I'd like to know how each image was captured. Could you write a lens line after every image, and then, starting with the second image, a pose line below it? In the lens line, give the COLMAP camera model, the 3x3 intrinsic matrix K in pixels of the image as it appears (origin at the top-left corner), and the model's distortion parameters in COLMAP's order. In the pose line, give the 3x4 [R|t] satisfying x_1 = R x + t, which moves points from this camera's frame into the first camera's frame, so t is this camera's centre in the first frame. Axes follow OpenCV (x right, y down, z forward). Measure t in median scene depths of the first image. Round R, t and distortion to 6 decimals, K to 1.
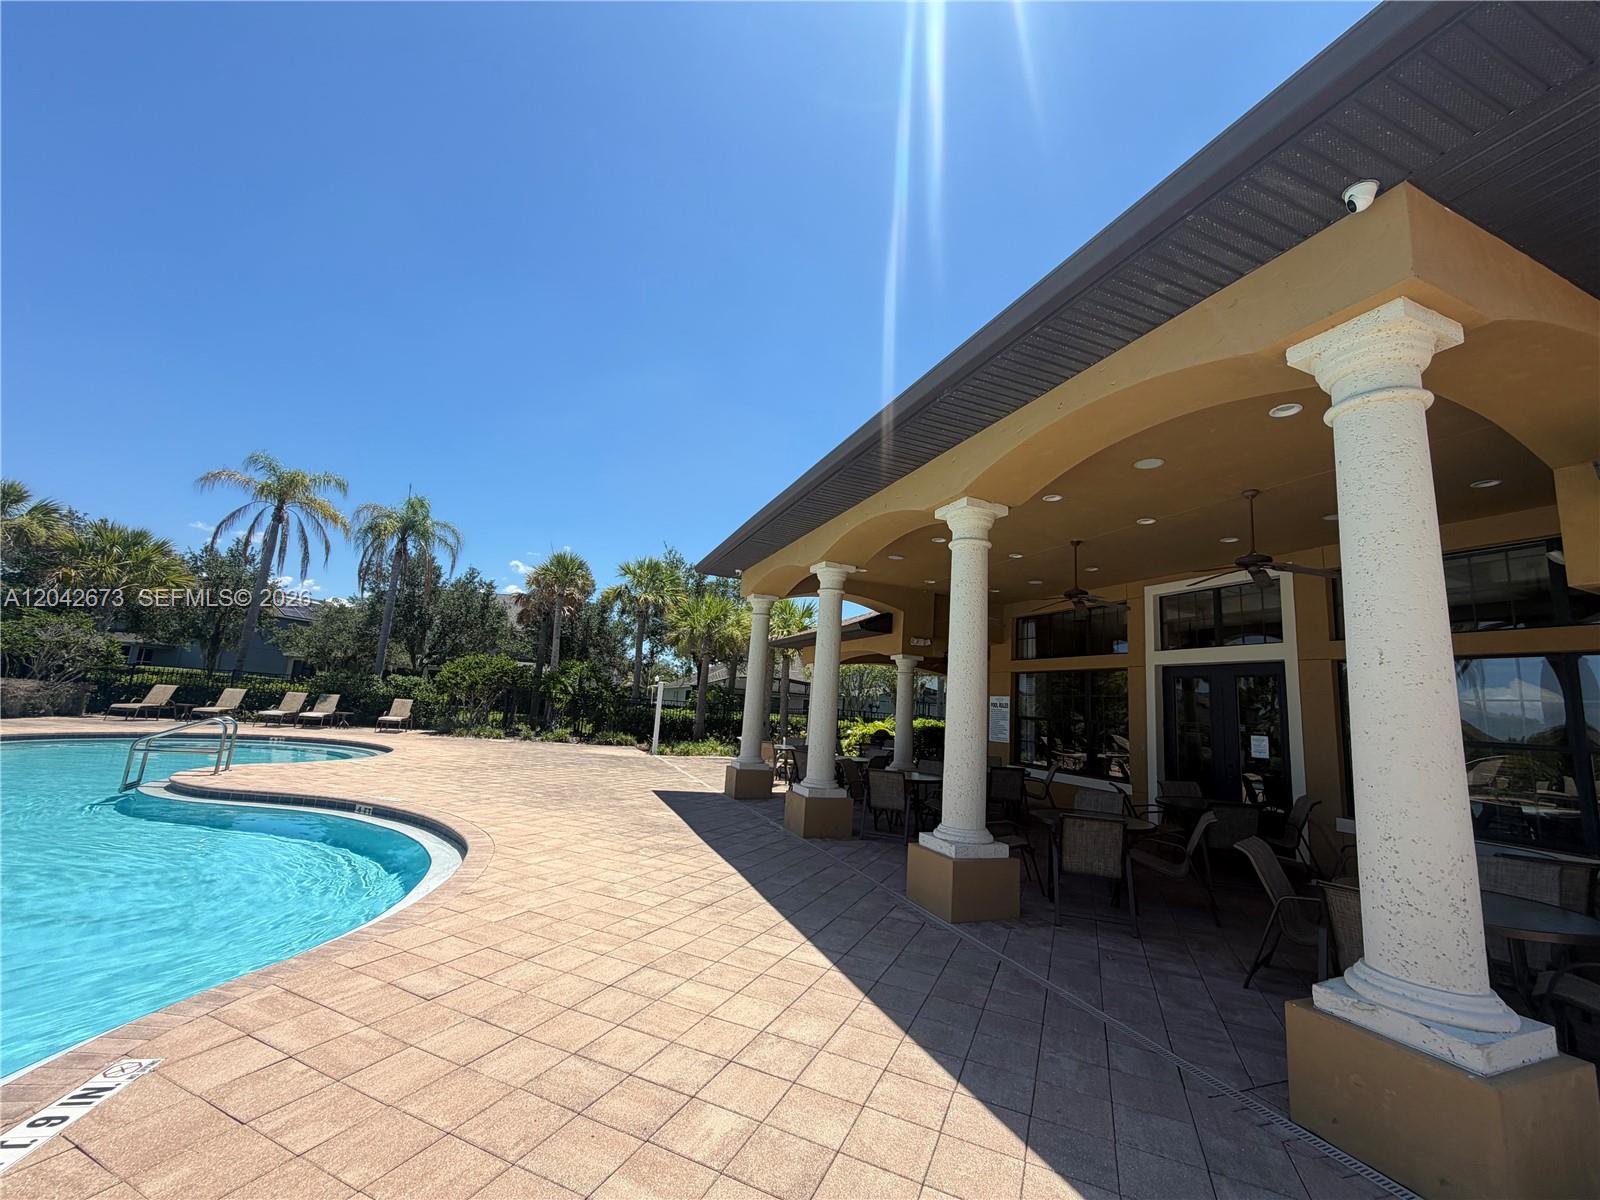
lens RADIAL K [[643.0, 0, 800.0], [0, 643.0, 600.0], [0, 0, 1]] dist [-0.000299, 0.000195]
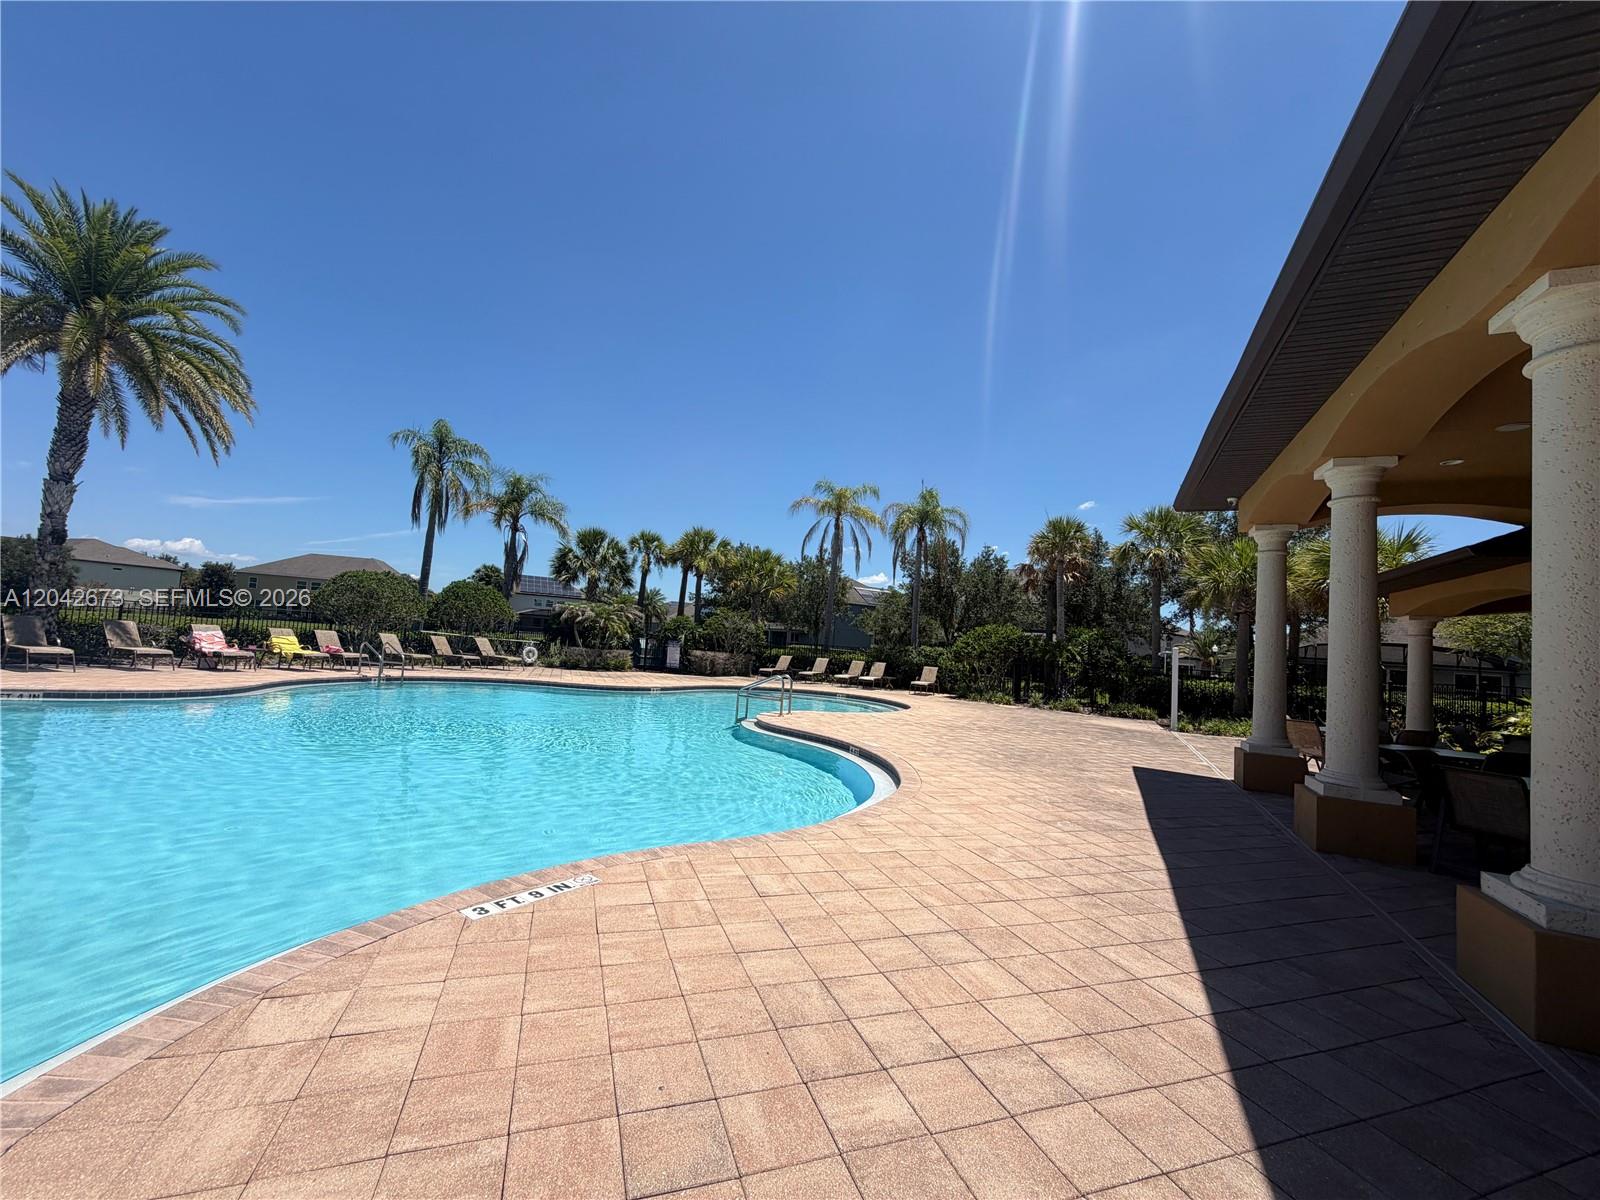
lens RADIAL K [[643.0, 0, 800.0], [0, 643.0, 600.0], [0, 0, 1]] dist [-0.000299, 0.000195]
pose [[0.682552, -0.072219, -0.727260, 0.080203], [0.100405, 0.994936, -0.004567, 0.020720], [0.723907, -0.069903, 0.686347, 0.061733]]
